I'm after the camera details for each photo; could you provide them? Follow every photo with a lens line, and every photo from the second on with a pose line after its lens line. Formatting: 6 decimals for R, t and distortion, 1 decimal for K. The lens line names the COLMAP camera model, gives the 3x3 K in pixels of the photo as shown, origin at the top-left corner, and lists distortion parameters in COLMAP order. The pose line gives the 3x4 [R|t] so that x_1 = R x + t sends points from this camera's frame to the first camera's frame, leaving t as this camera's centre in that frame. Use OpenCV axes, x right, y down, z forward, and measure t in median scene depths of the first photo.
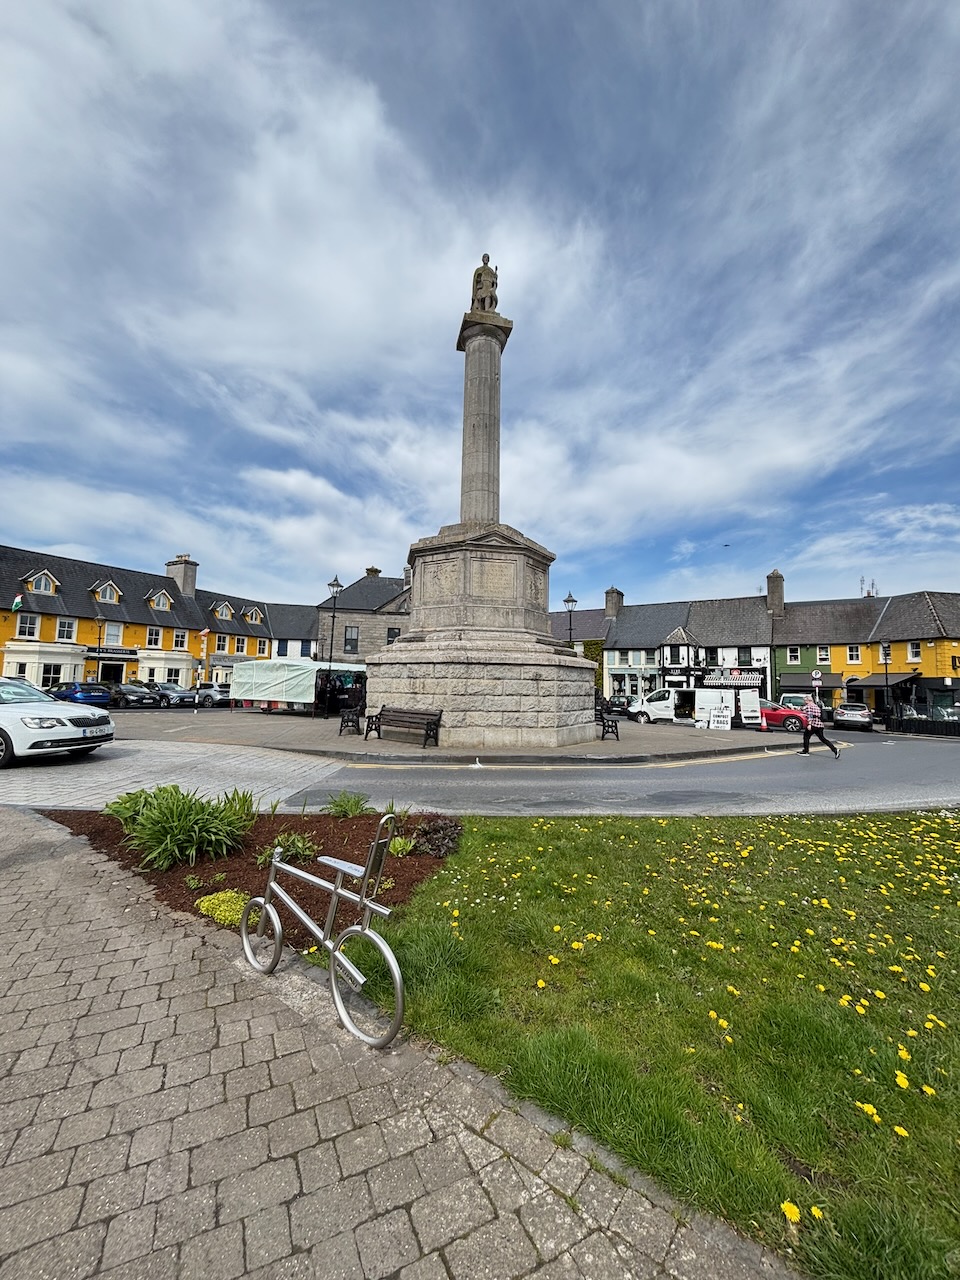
lens RADIAL K [[513.5, 0, 478.3], [0, 513.5, 638.1], [0, 0, 1]] dist [-0.000503, -0.000374]
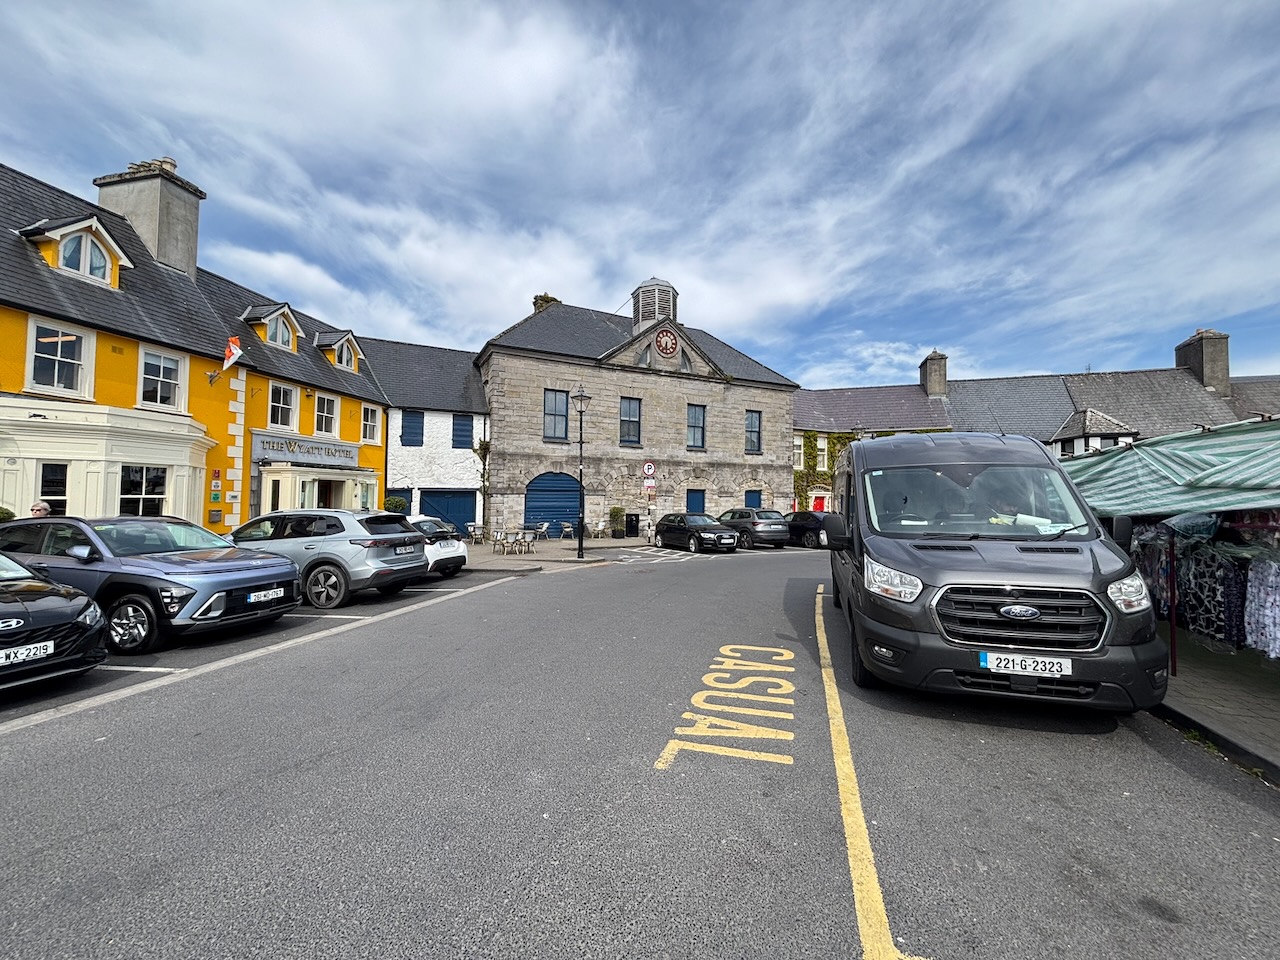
lens RADIAL K [[513.5, 0, 644.0], [0, 513.5, 467.6], [0, 0, 1]] dist [-0.000503, -0.000374]
pose [[0.963559, 0.004888, 0.267451, -0.325311], [-0.012082, 0.999608, 0.025259, 0.043719], [-0.267223, -0.027570, 0.963240, 0.528116]]
